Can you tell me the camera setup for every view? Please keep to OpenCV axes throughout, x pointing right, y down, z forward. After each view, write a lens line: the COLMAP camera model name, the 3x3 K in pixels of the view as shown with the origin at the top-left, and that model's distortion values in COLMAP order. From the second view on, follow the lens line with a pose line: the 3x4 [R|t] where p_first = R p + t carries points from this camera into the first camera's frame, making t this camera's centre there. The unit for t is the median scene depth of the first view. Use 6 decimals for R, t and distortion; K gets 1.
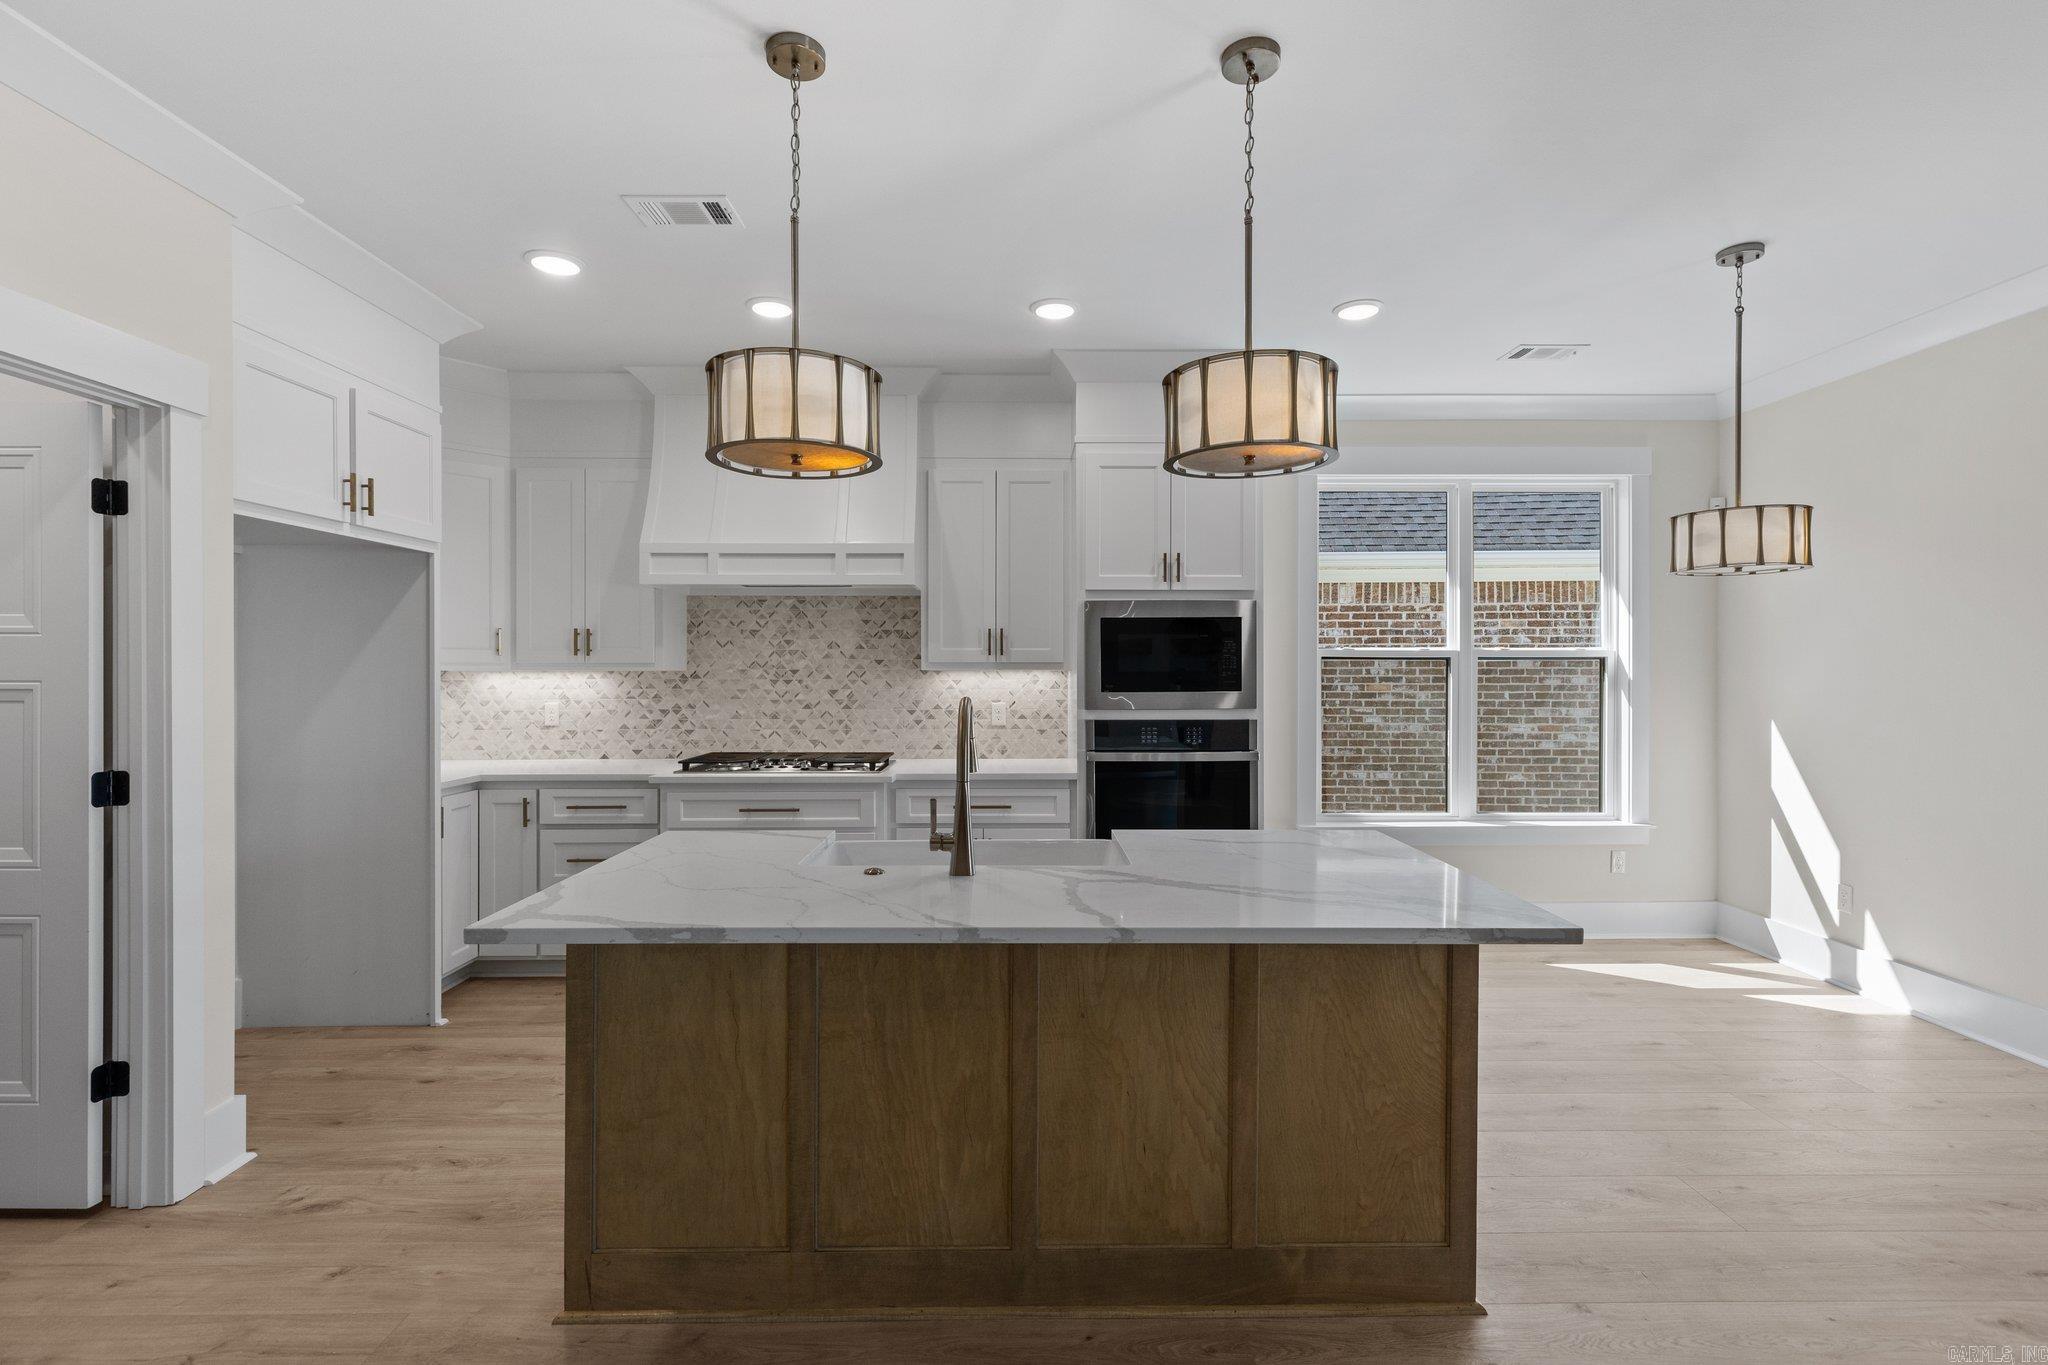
lens RADIAL K [[922.2, 0, 1026.4], [0, 922.2, 671.0], [0, 0, 1]] dist [0.002032, -0.000017]
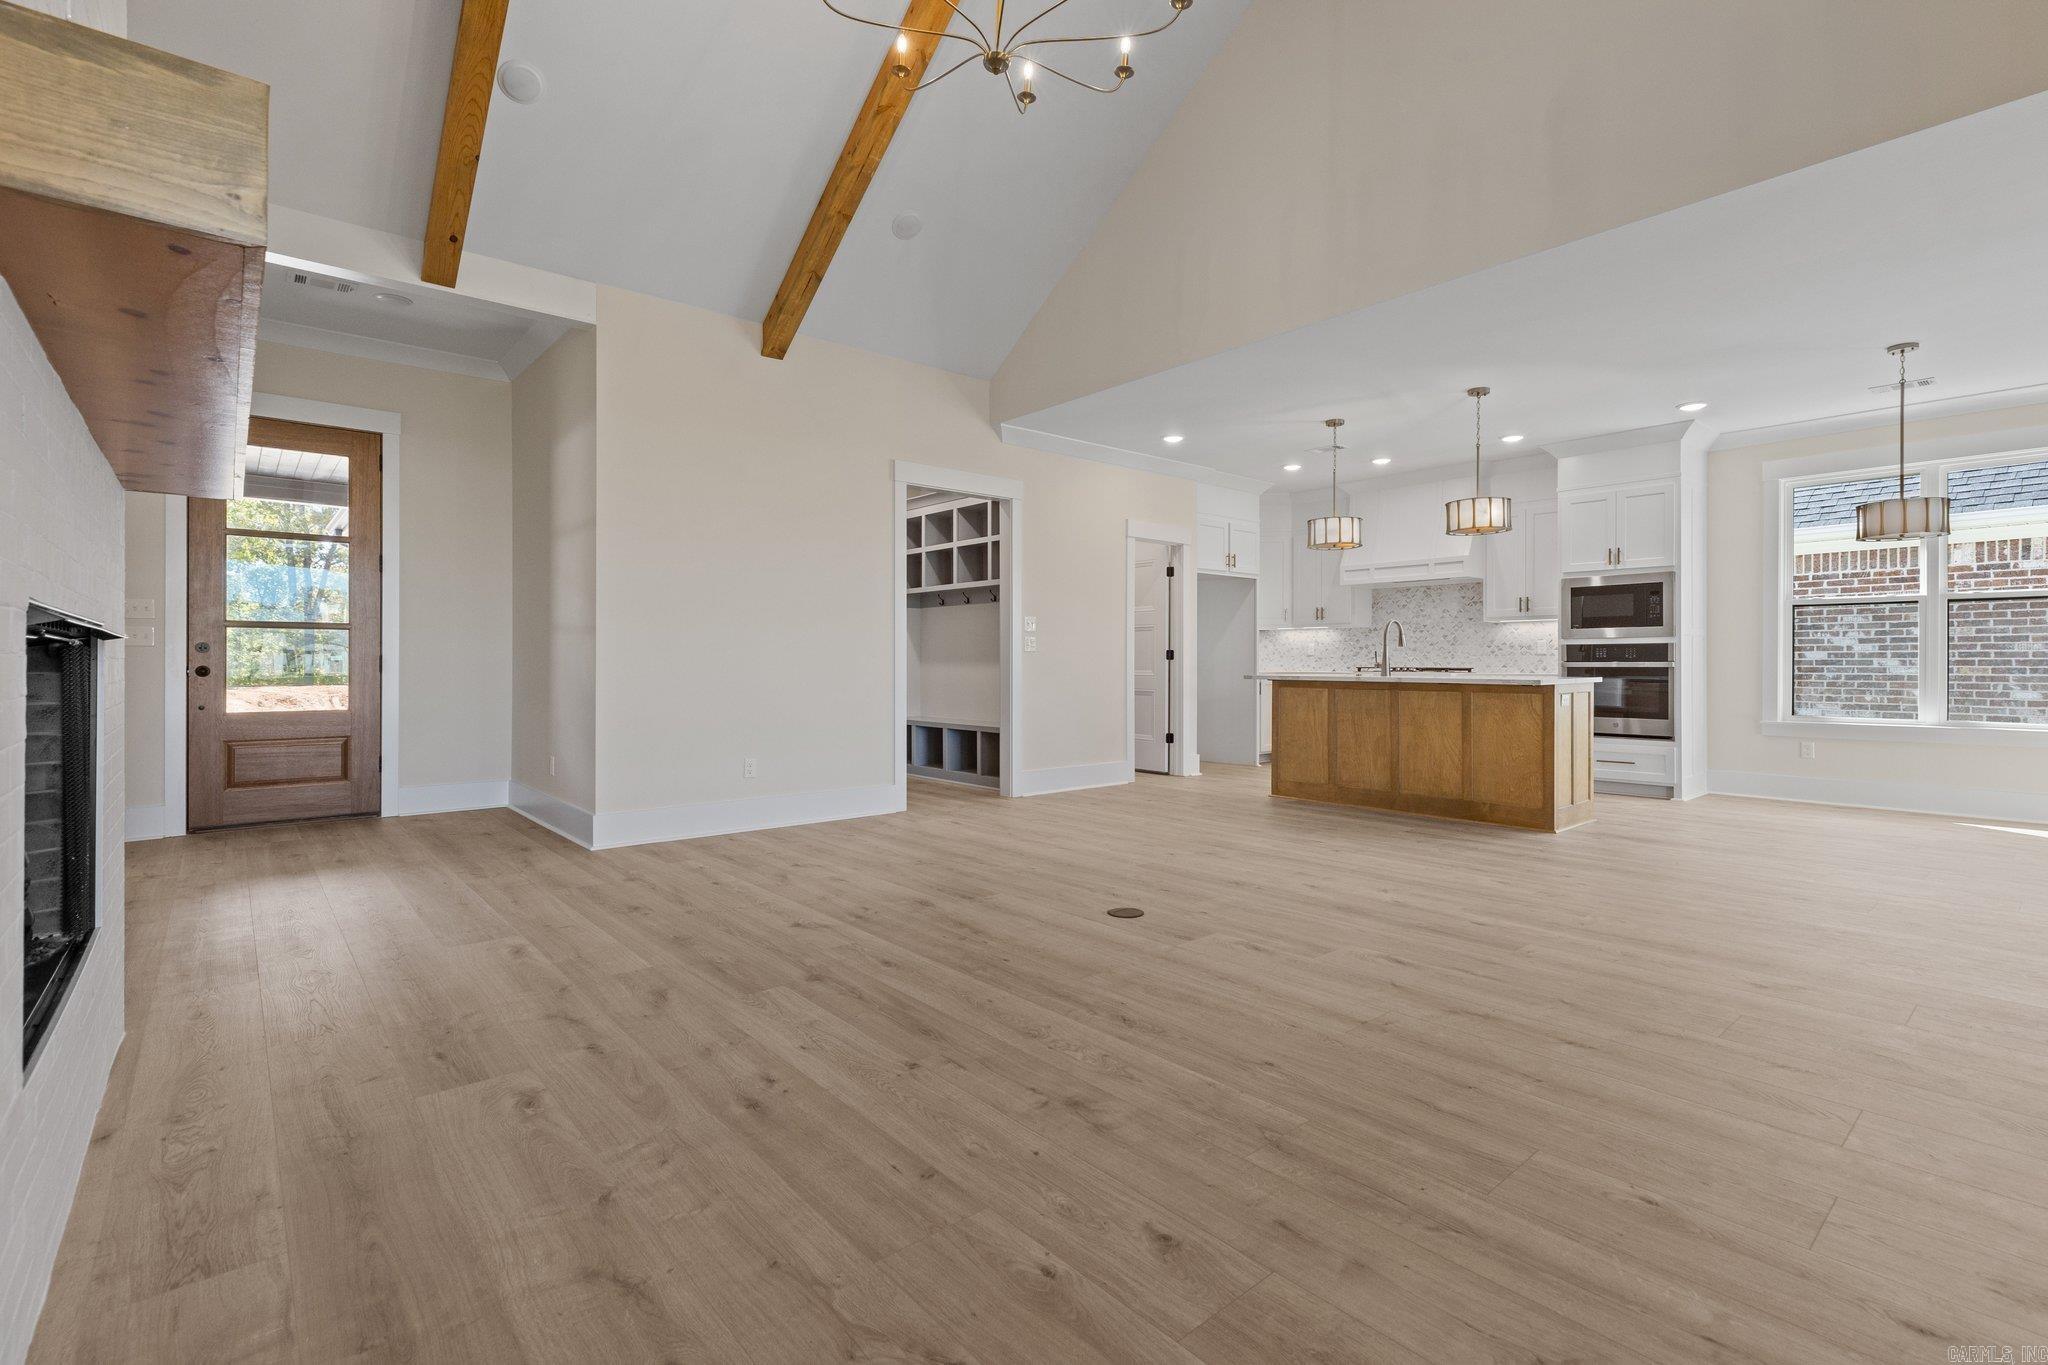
lens RADIAL K [[926.2, 0, 1020.9], [0, 926.2, 660.9], [0, 0, 1]] dist [0.002623, 0.000279]
pose [[0.637761, -0.001354, -0.770233, 0.777428], [-0.004402, 0.999976, -0.005403, 0.098301], [0.770221, 0.006836, 0.637740, -0.962043]]
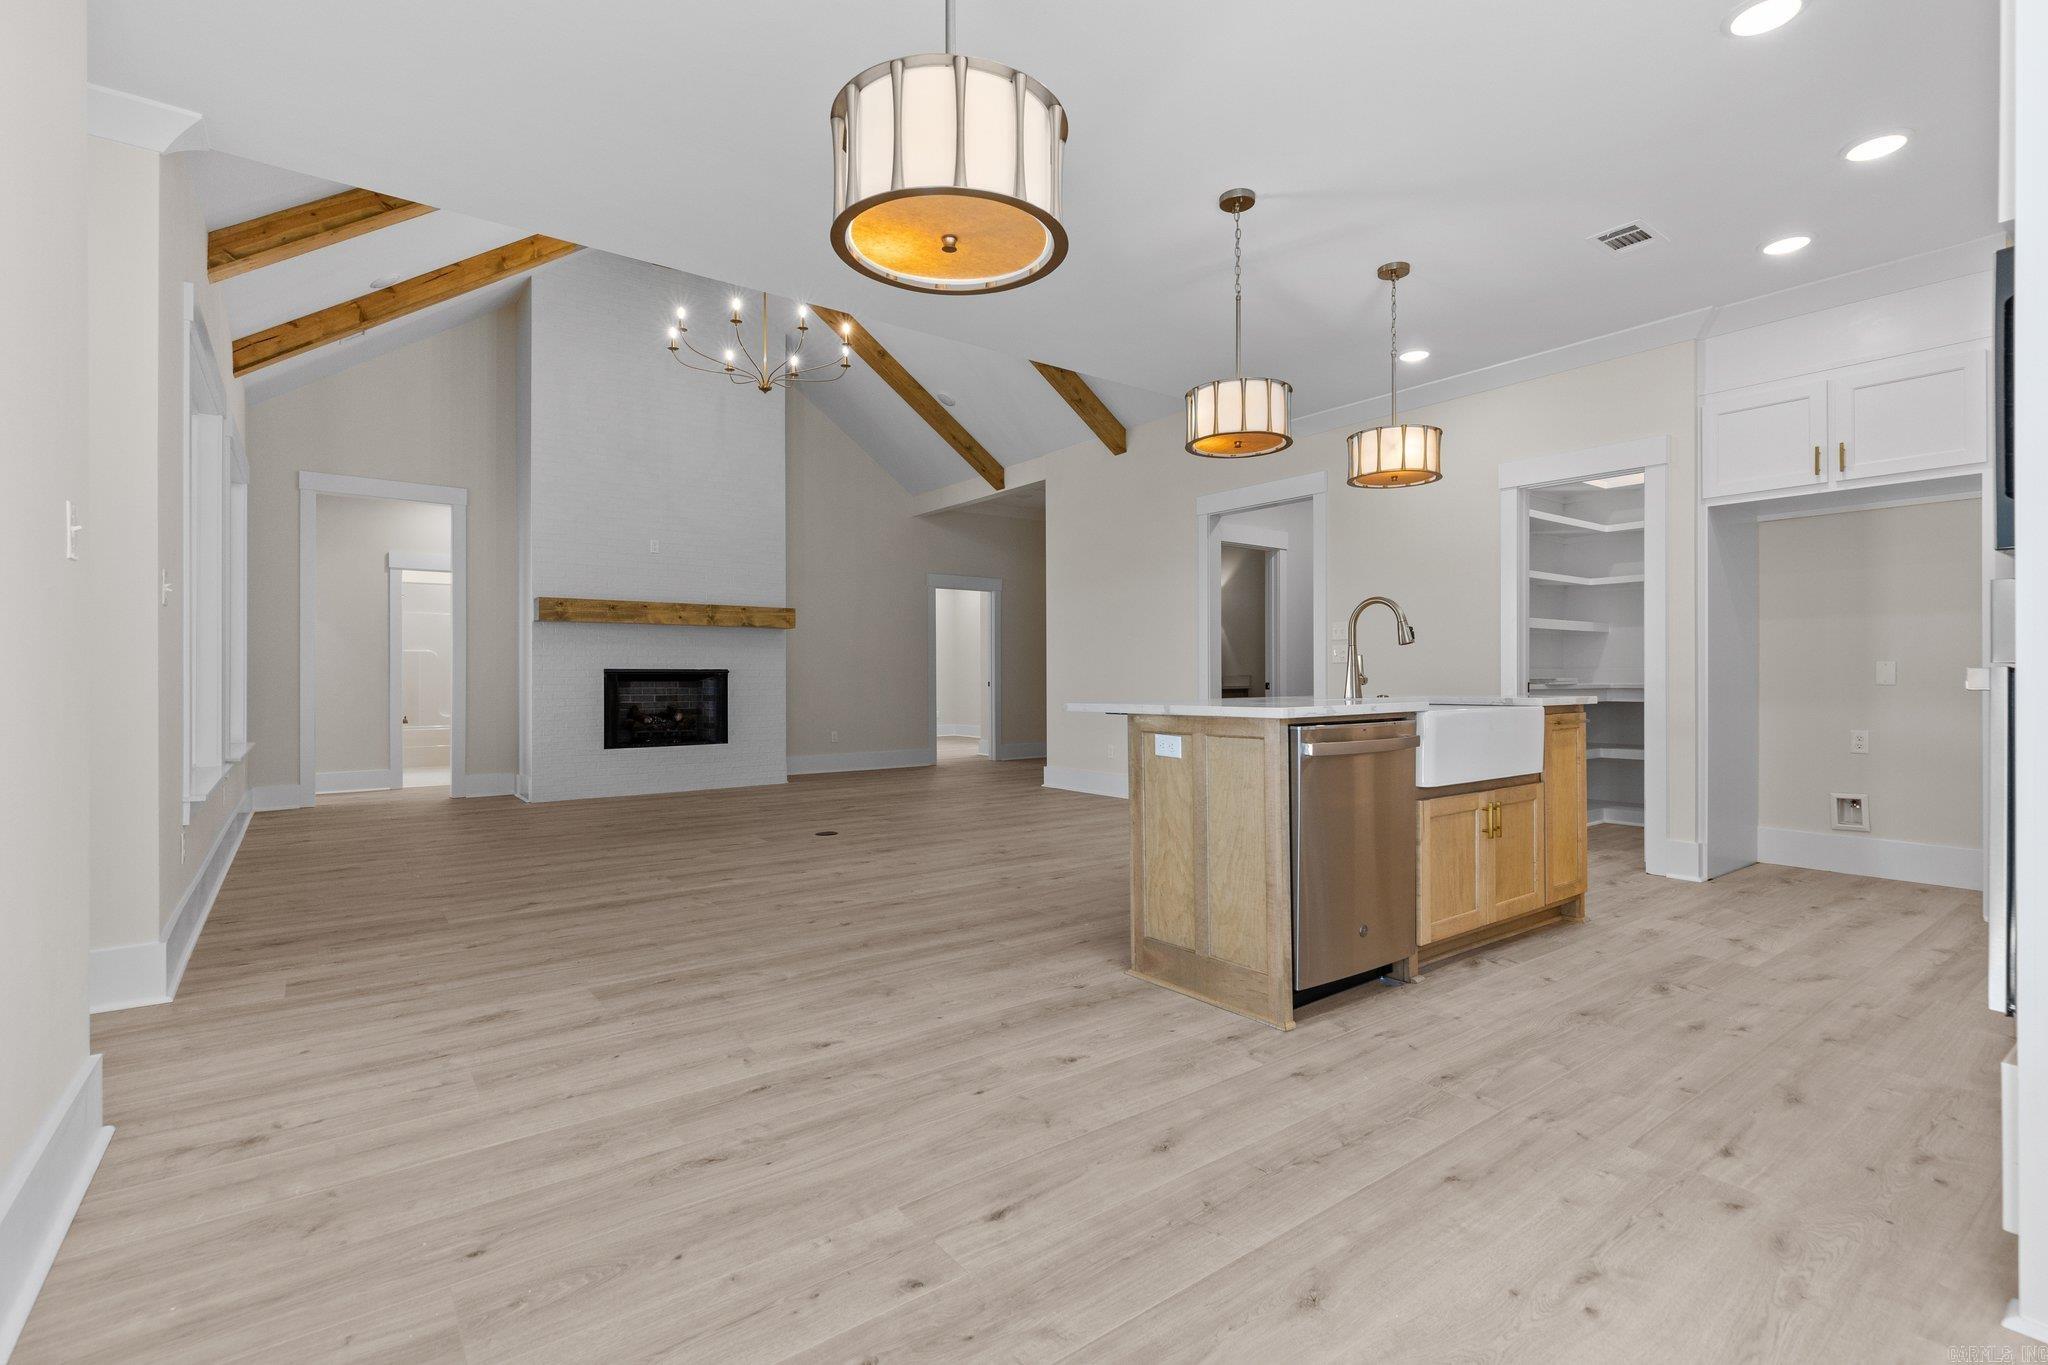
lens RADIAL K [[925.0, 0, 1024.0], [0, 925.0, 676.4], [0, 0, 1]] dist [0.003256, 0.000452]
pose [[-0.808034, 0.001942, -0.589133, 0.758336], [0.001348, 0.999998, 0.001447, 0.089735], [0.589134, 0.000375, -0.808035, 1.052496]]
